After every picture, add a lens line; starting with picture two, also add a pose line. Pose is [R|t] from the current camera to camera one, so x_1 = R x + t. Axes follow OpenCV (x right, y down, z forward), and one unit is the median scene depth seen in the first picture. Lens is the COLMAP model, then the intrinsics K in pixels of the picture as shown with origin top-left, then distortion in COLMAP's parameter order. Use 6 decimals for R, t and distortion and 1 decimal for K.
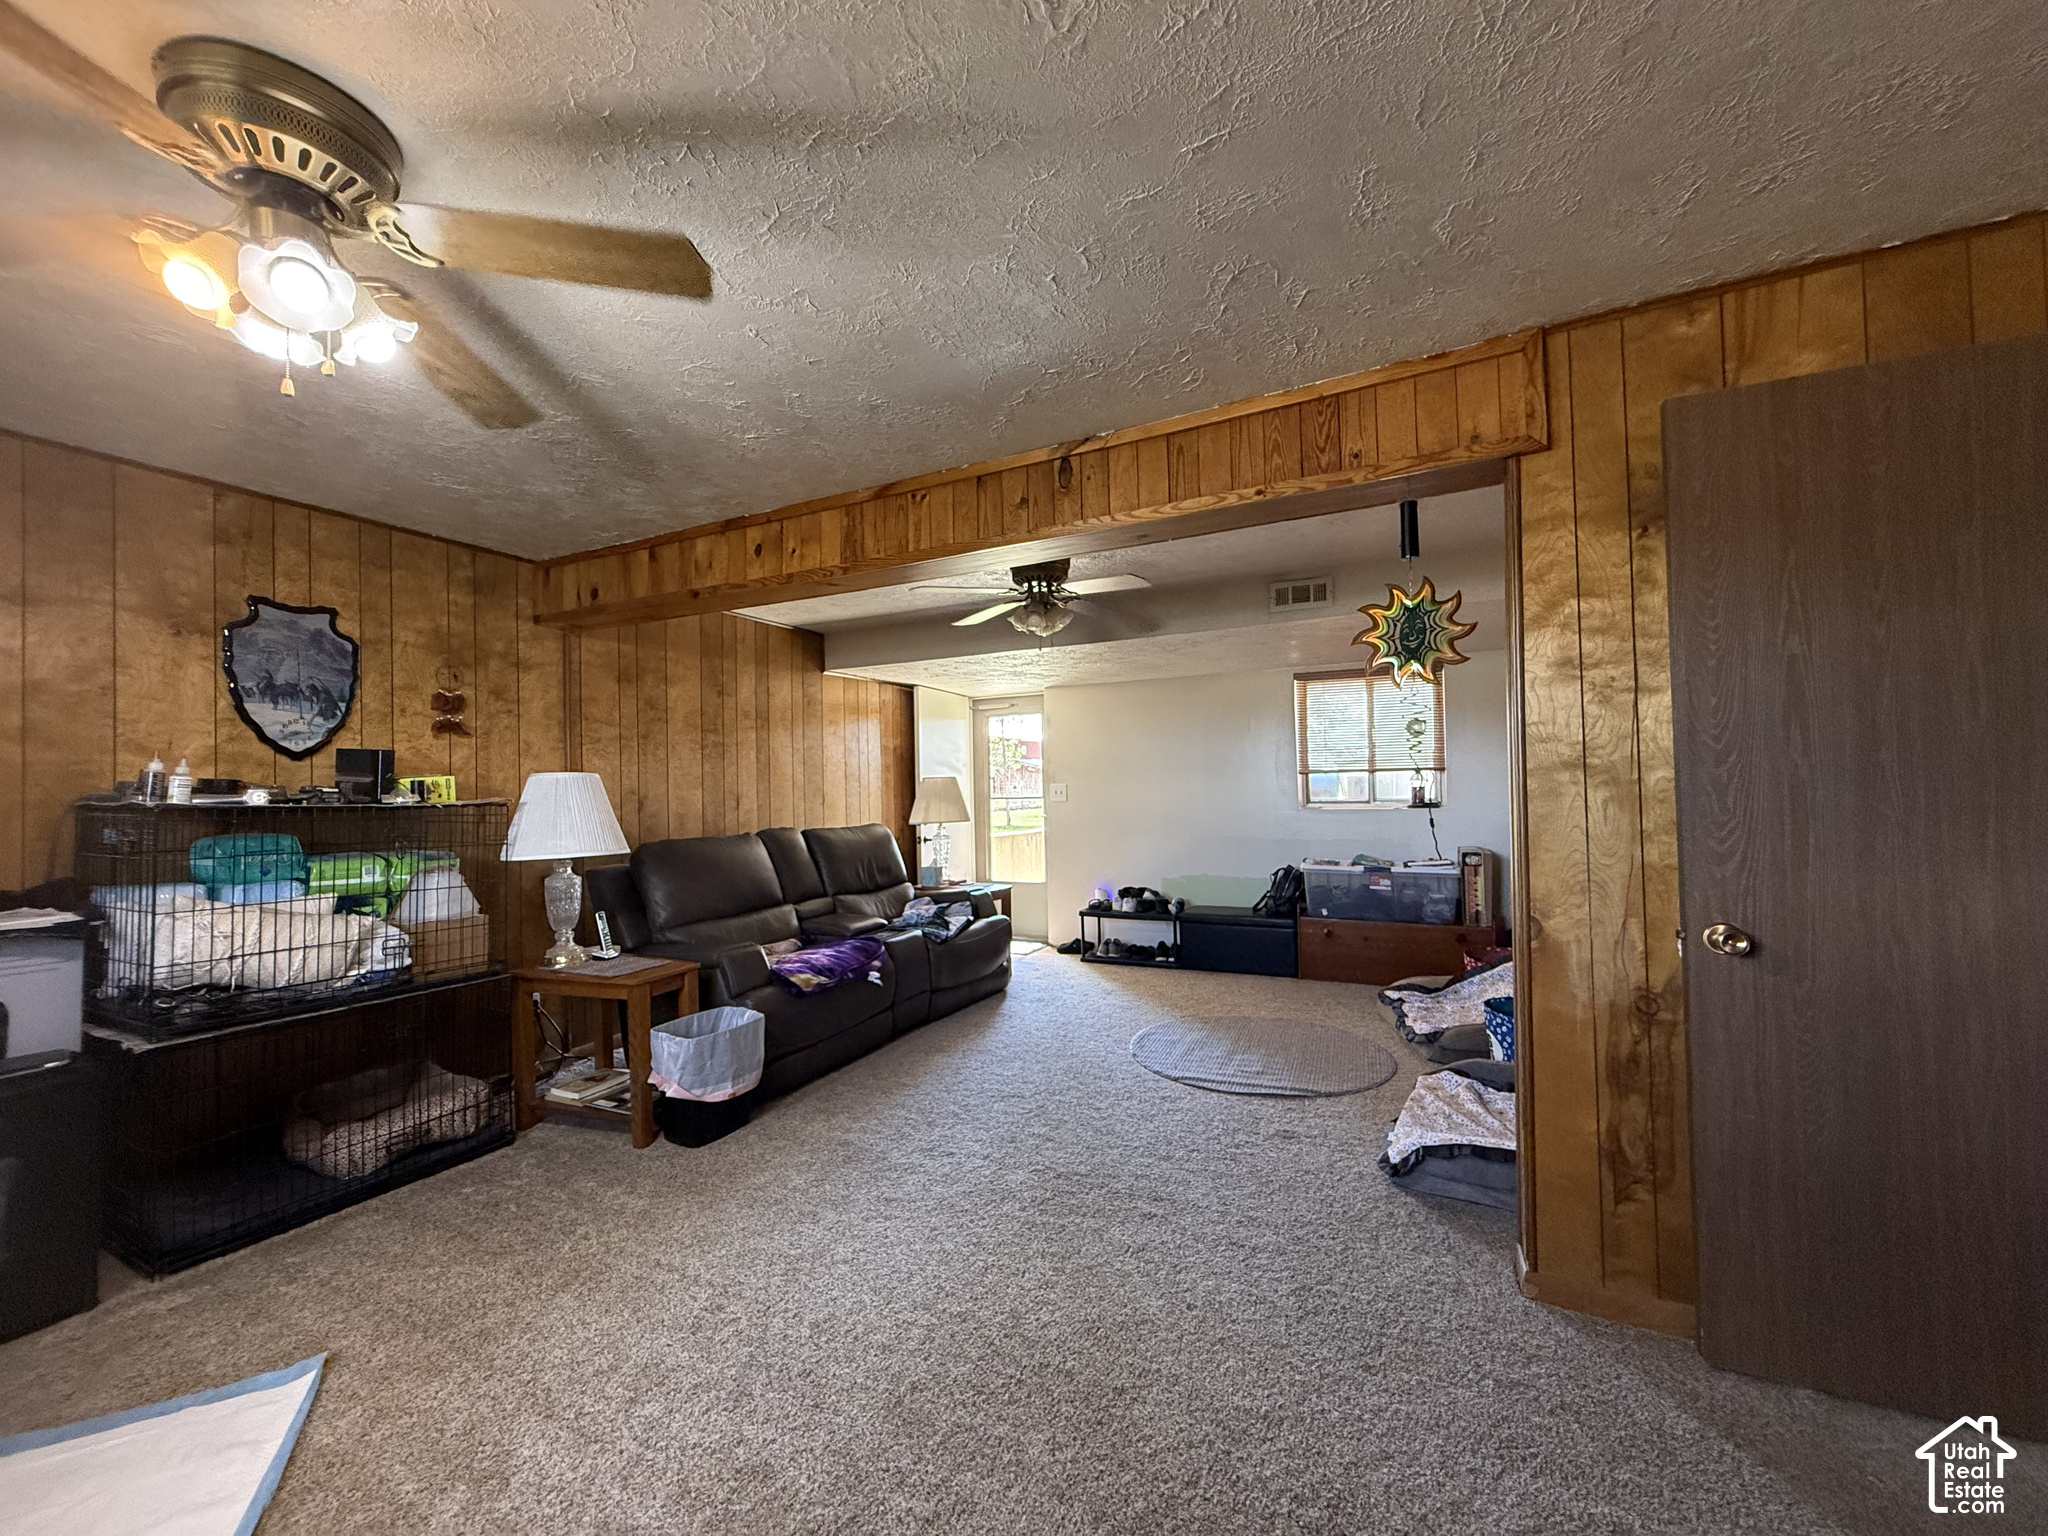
lens RADIAL K [[815.8, 0, 1024.0], [0, 815.8, 768.0], [0, 0, 1]] dist [-0.001137, -0.000118]
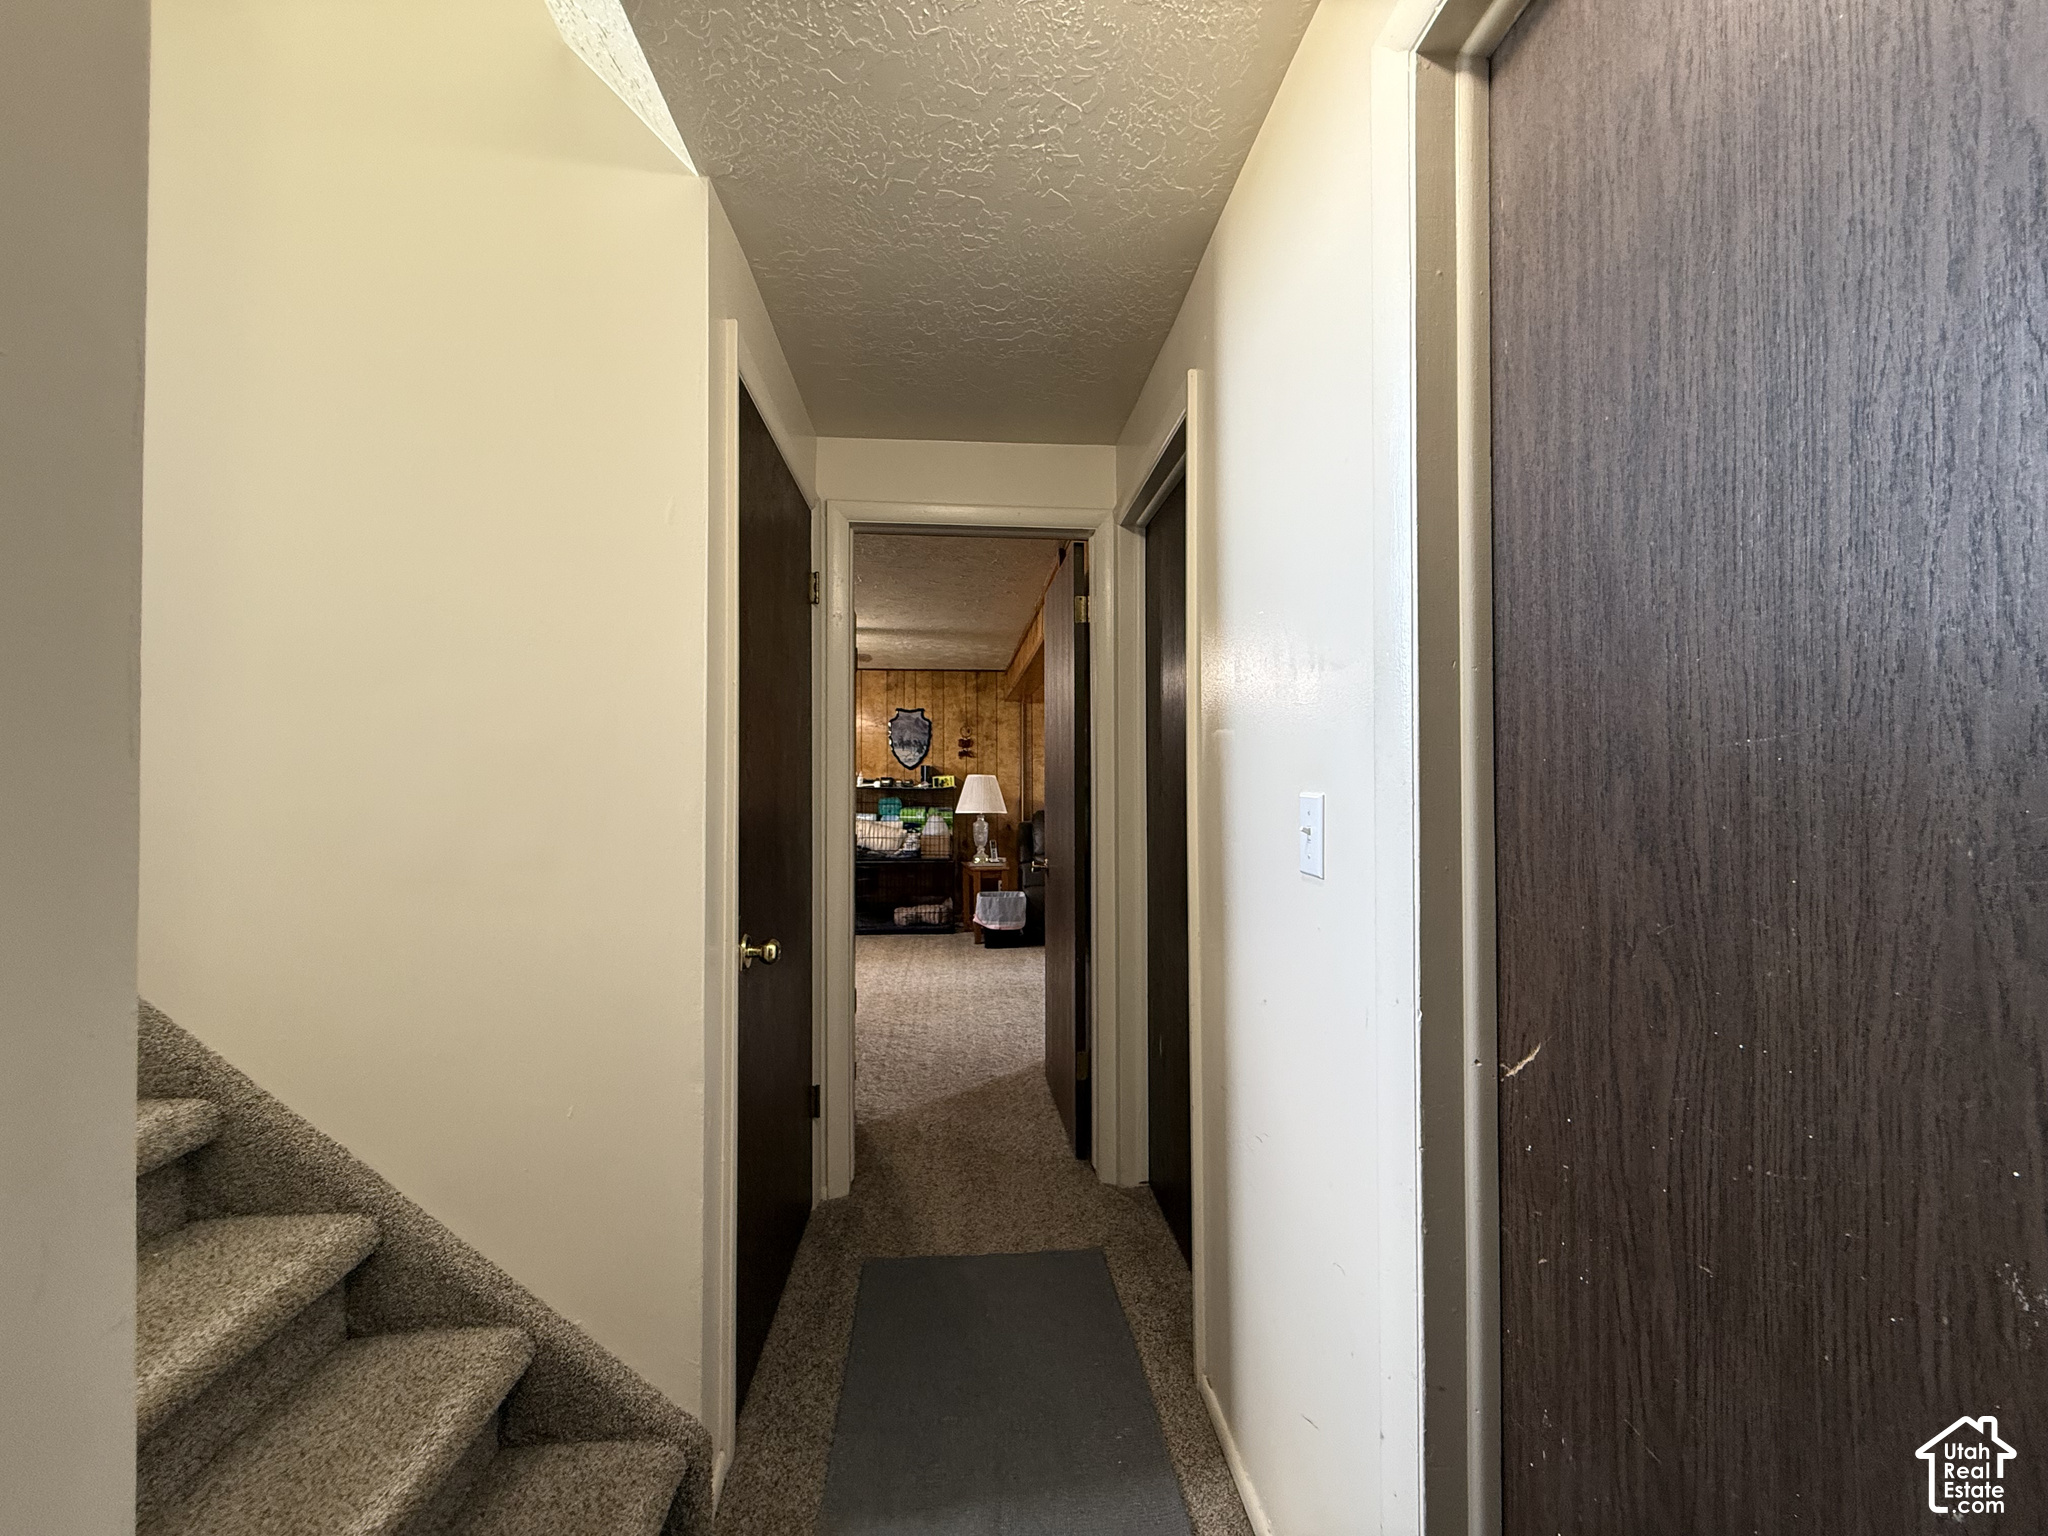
lens RADIAL K [[815.8, 0, 1024.0], [0, 815.8, 768.0], [0, 0, 1]] dist [-0.001137, -0.000118]
pose [[0.526790, 0.000937, -0.849995, 1.430808], [0.013509, 0.999864, 0.009474, -0.034045], [0.849888, -0.016473, 0.526705, -0.050701]]
